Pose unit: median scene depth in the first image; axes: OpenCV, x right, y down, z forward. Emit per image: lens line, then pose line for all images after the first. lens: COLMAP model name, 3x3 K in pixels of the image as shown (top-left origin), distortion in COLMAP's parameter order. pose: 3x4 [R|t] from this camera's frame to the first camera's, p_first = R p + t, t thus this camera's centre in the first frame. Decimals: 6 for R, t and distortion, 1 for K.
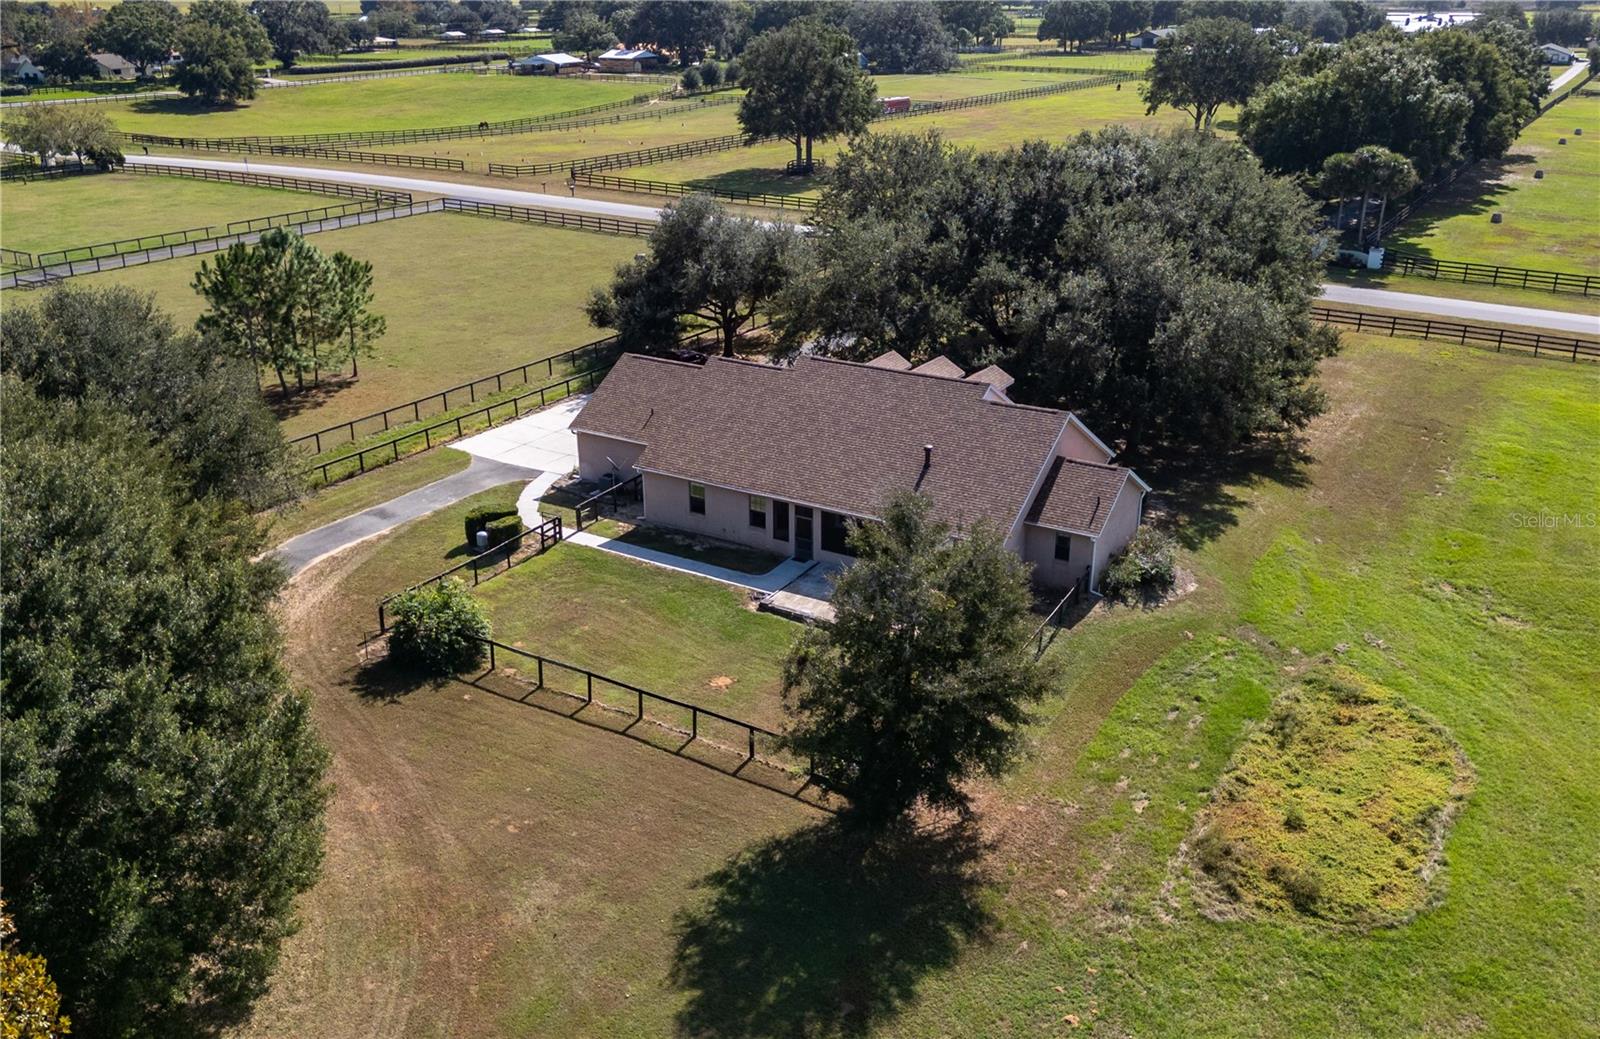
lens RADIAL K [[1398.6, 0, 756.8], [0, 1398.6, 518.3], [0, 0, 1]] dist [0.088901, -0.114986]
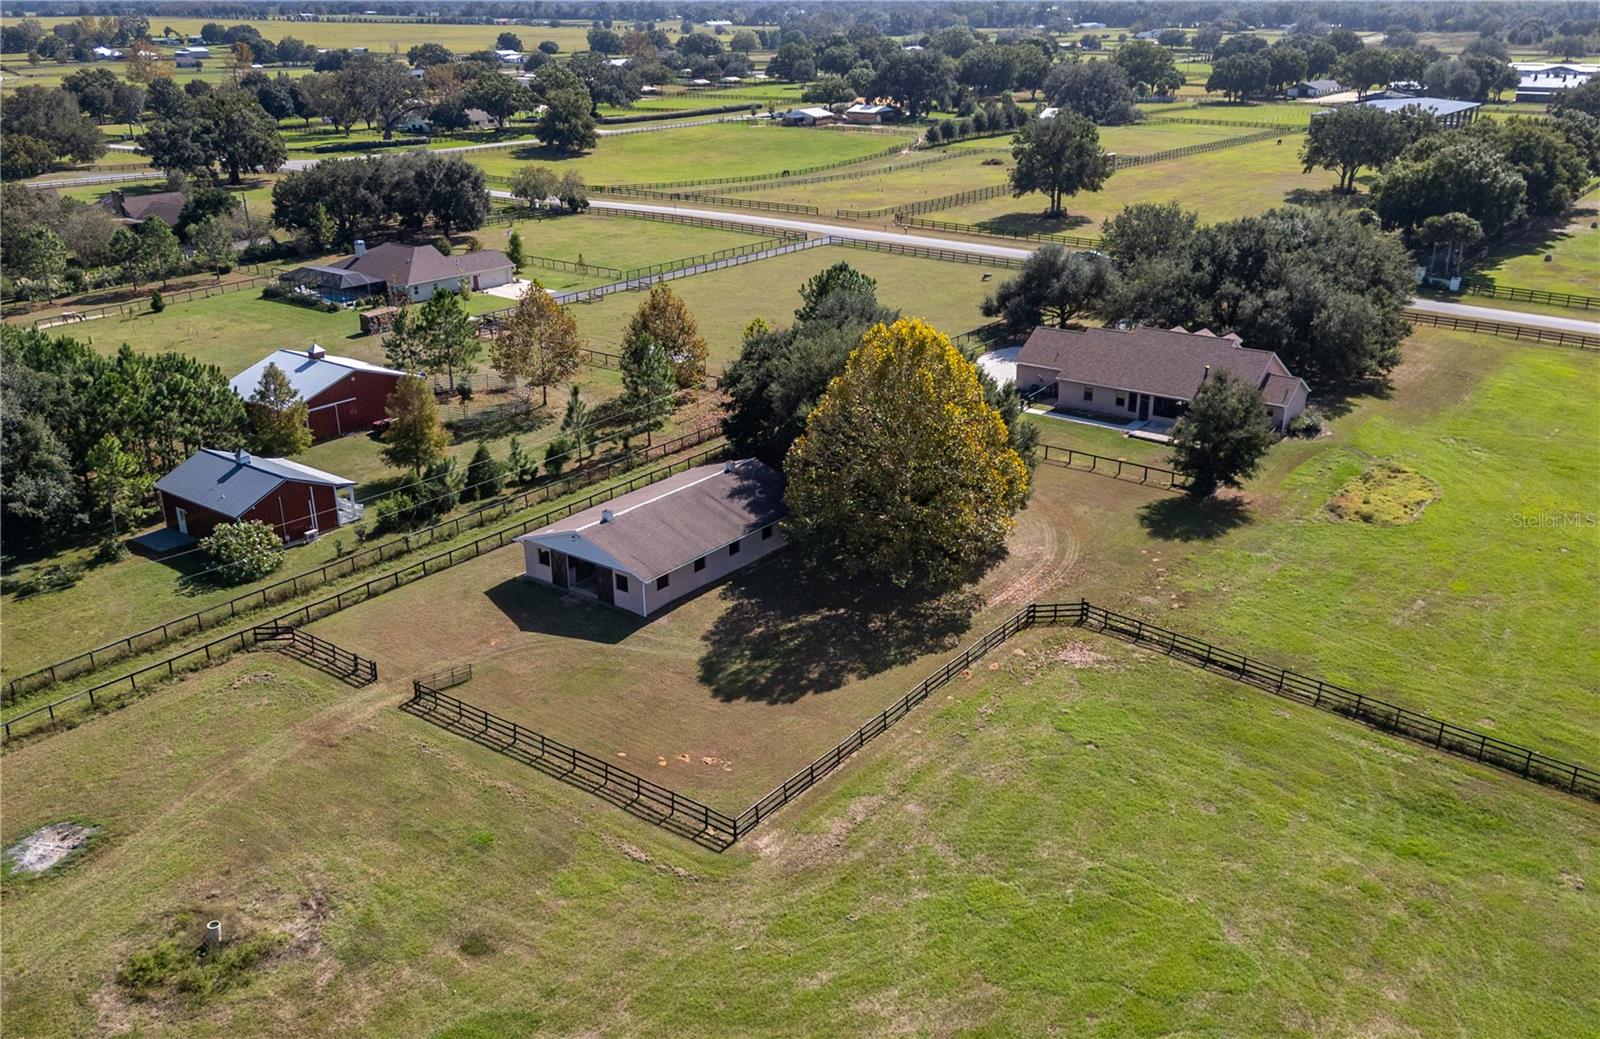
lens RADIAL K [[1369.9, 0, 800.0], [0, 1369.9, 519.5], [0, 0, 1]] dist [0.077426, -0.088211]
pose [[0.997306, 0.028479, -0.067602, -0.174932], [-0.028849, 0.999574, -0.004495, 0.104894], [0.067445, 0.006434, 0.997702, -0.579687]]
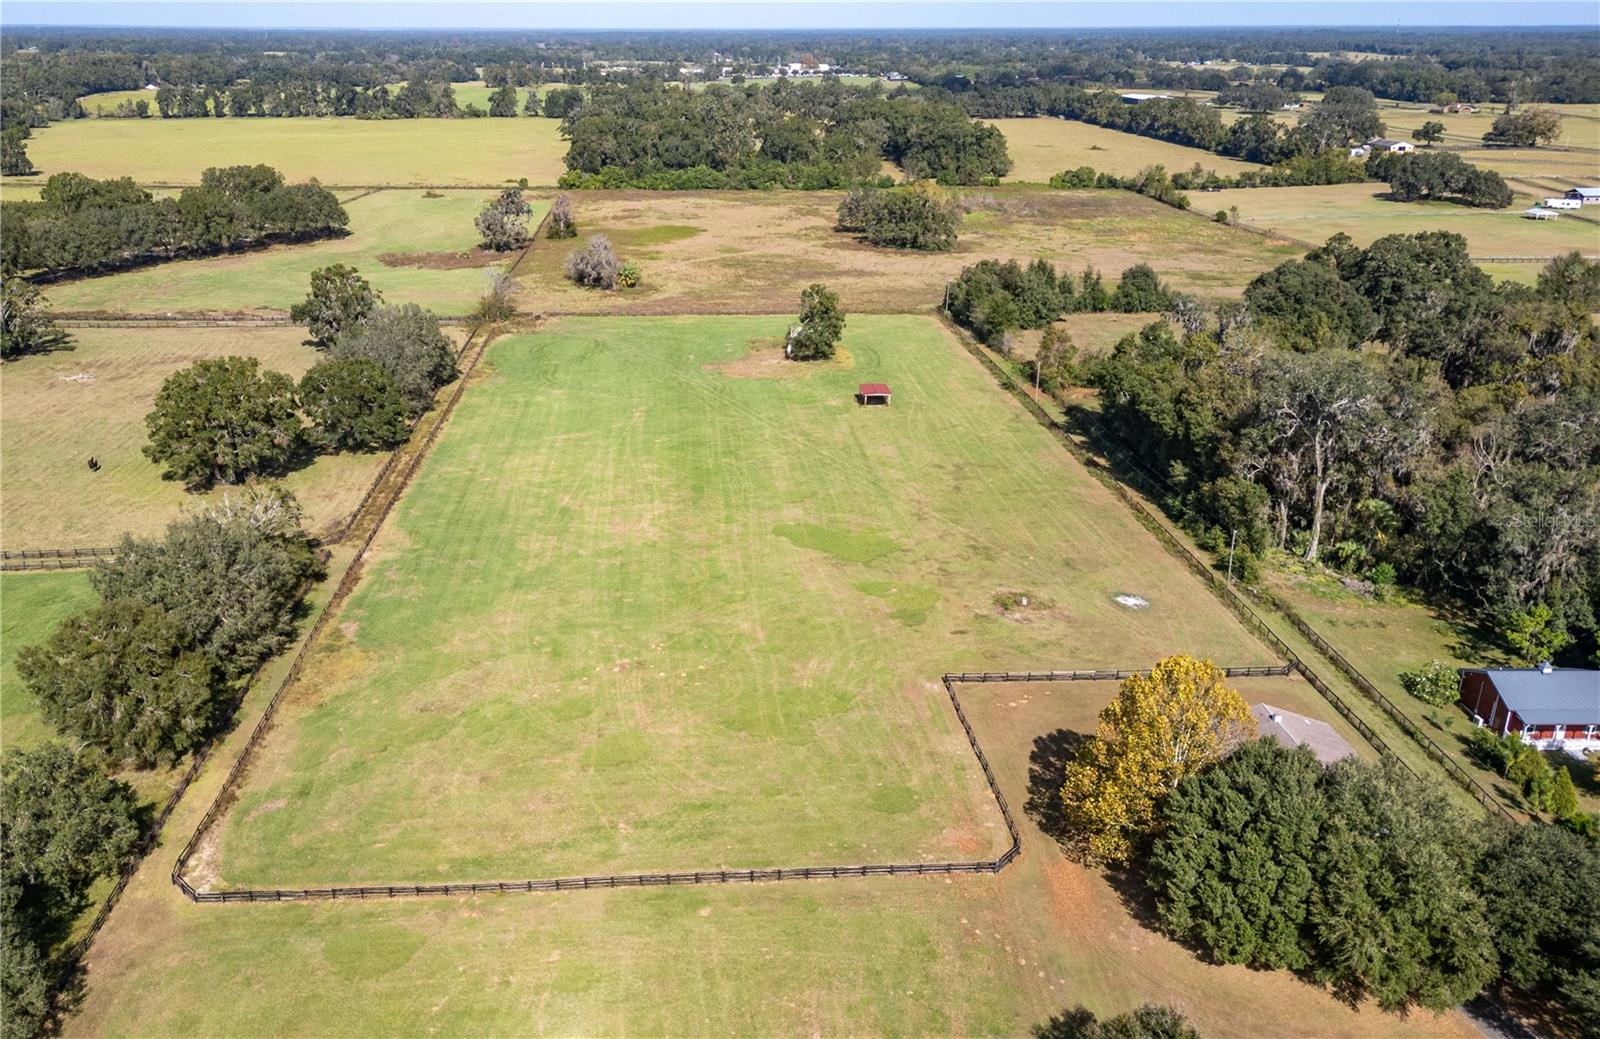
lens RADIAL K [[1339.9, 0, 673.9], [0, 1339.9, 515.5], [0, 0, 1]] dist [0.077111, -0.081903]
pose [[-0.838090, 0.191425, -0.510845, 0.530336], [-0.198606, 0.765091, 0.612529, -0.545634], [0.508096, 0.614811, -0.603196, 0.464613]]
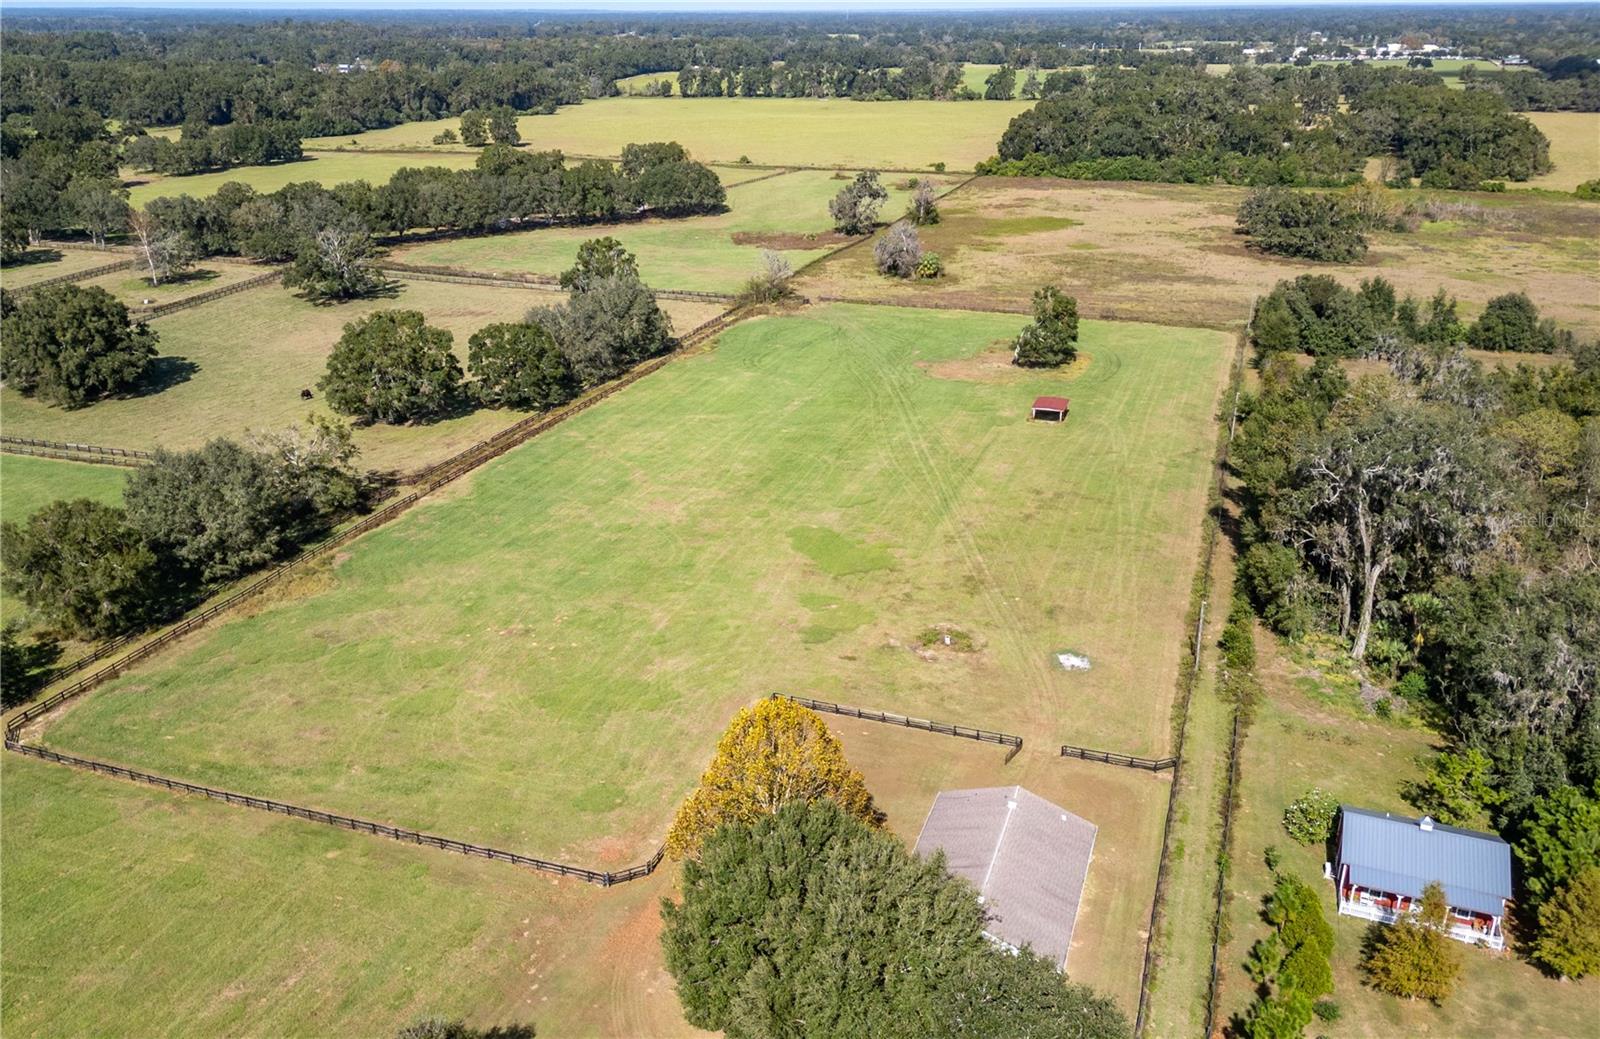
lens RADIAL K [[1339.9, 0, 673.9], [0, 1339.9, 515.5], [0, 0, 1]] dist [0.077111, -0.081903]
pose [[-0.987257, 0.064873, -0.145312, -0.001271], [-0.050247, 0.739345, 0.671449, -0.621974], [0.150994, 0.670194, -0.726664, 0.659369]]
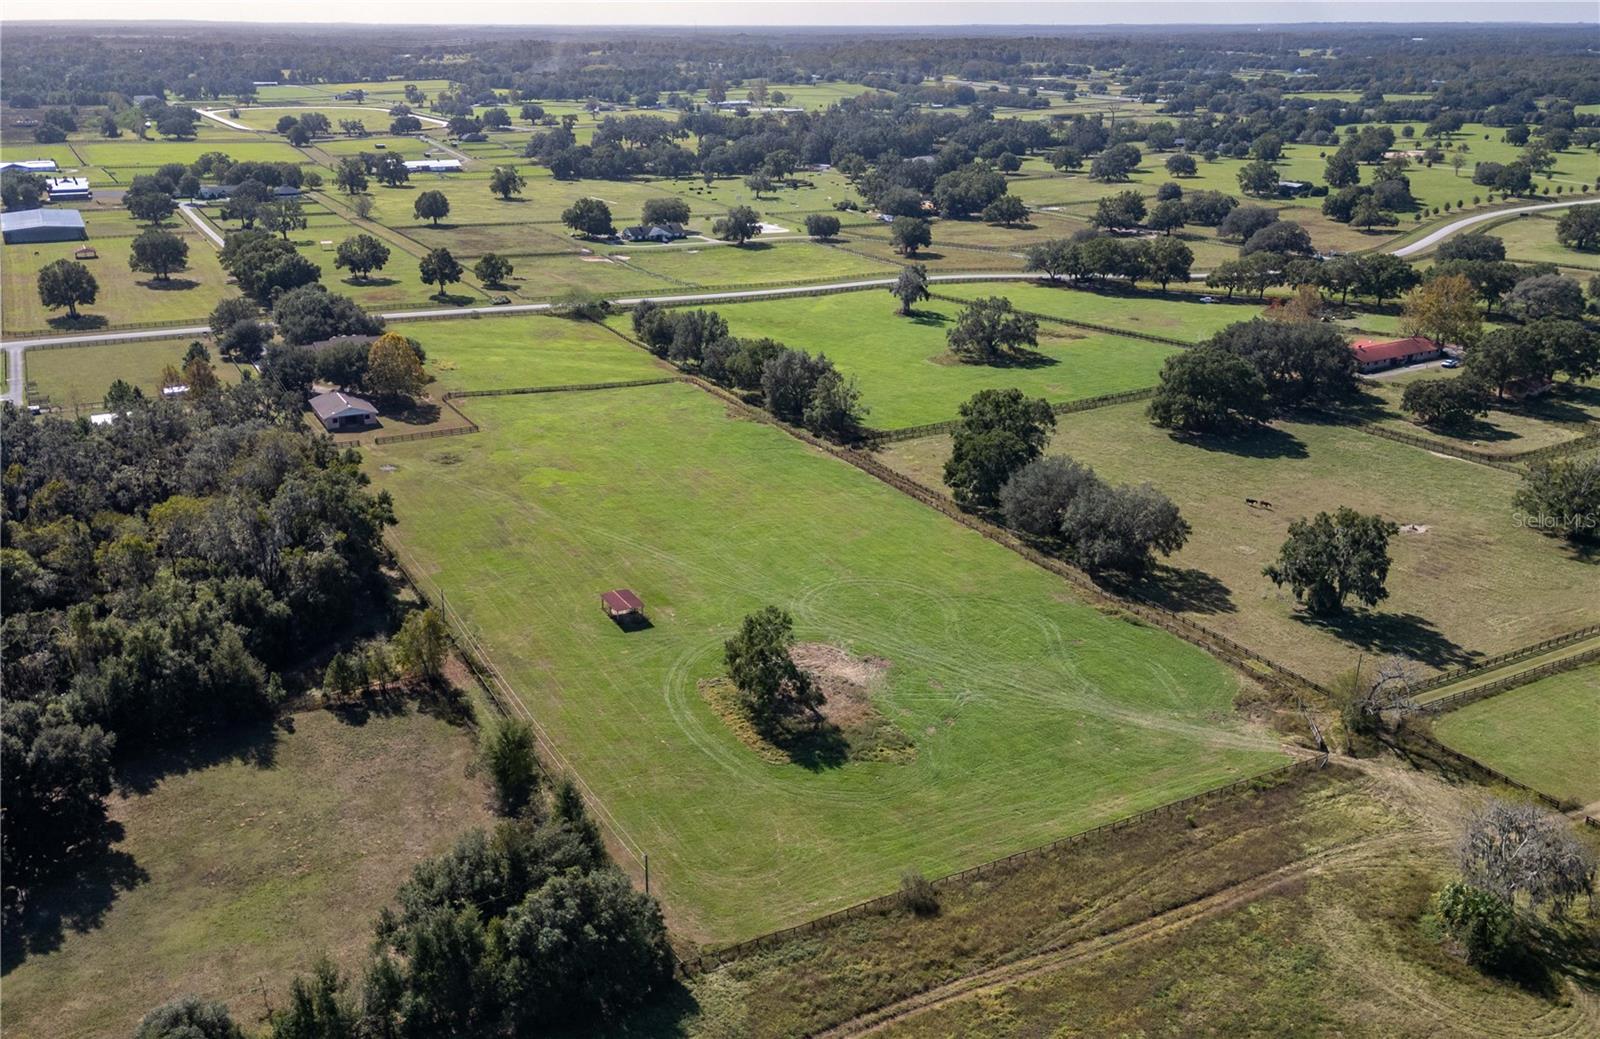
lens RADIAL K [[1374.3, 0, 806.2], [0, 1374.3, 523.6], [0, 0, 1]] dist [0.089644, -0.106858]
pose [[0.474040, -0.298716, 0.828284, -2.228881], [0.316551, 0.935617, 0.156258, 0.182550], [-0.821633, 0.188122, 0.538079, -1.983460]]
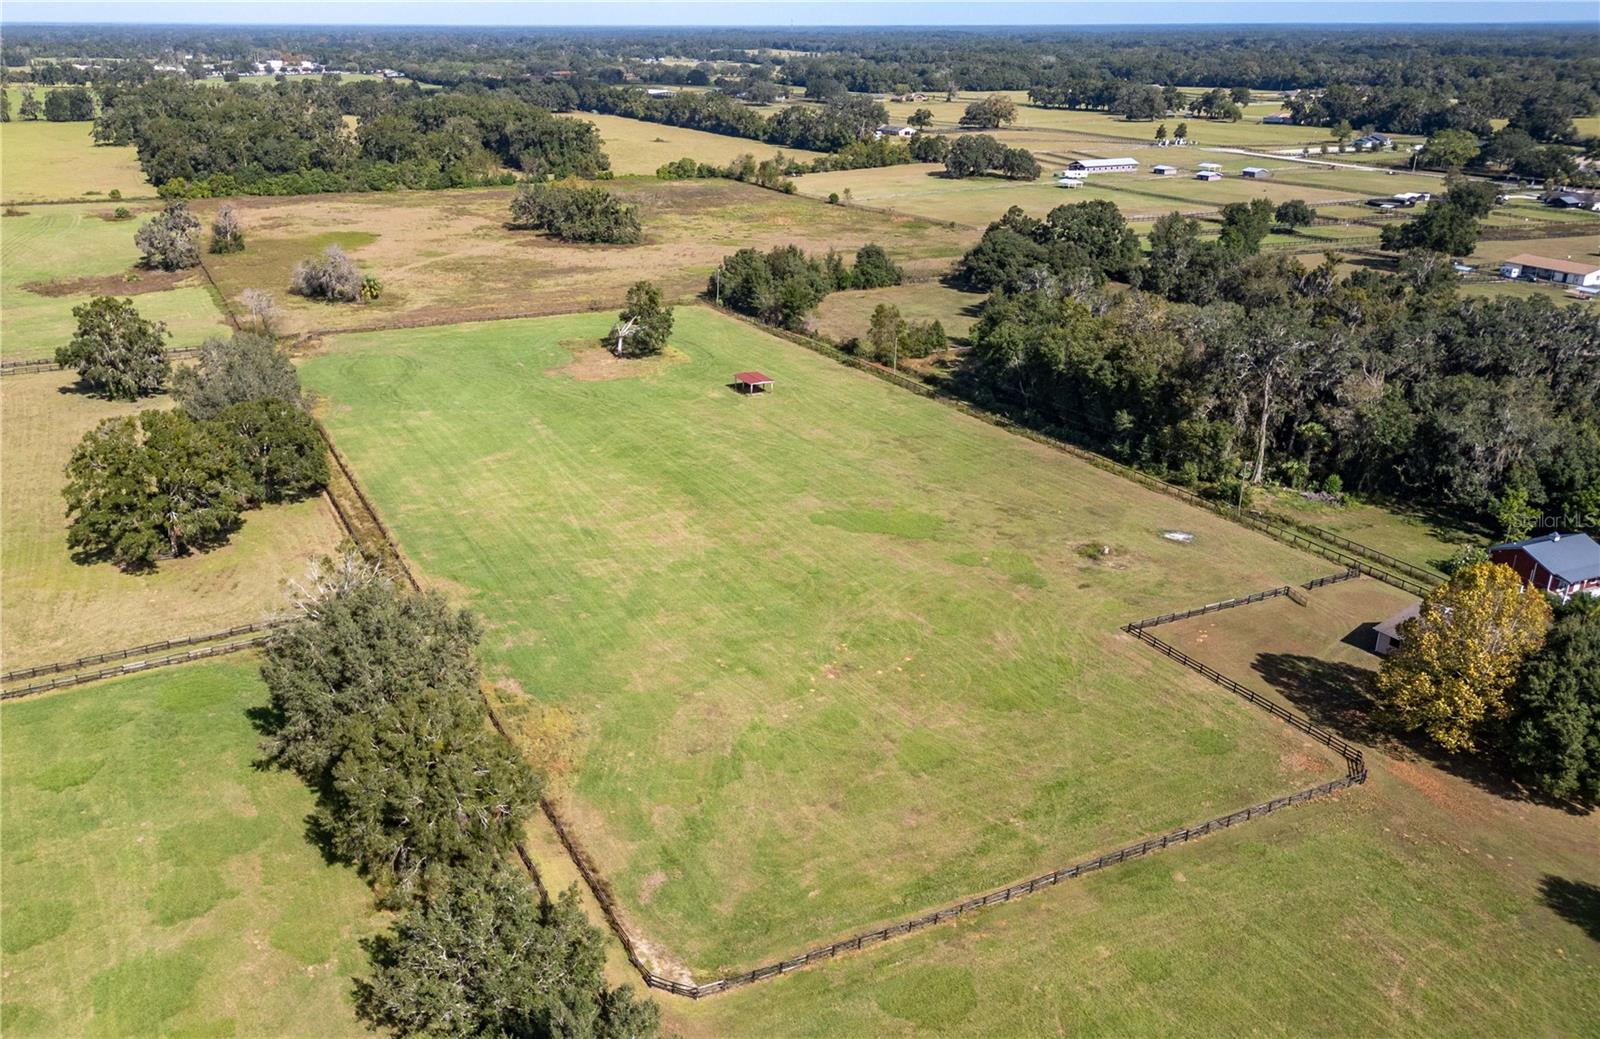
lens RADIAL K [[1339.9, 0, 673.9], [0, 1339.9, 515.5], [0, 0, 1]] dist [0.077111, -0.081903]
pose [[-0.558935, 0.290506, -0.776658, 0.944537], [-0.304823, 0.799058, 0.518256, -0.375957], [0.771152, 0.526415, -0.358068, 0.037709]]
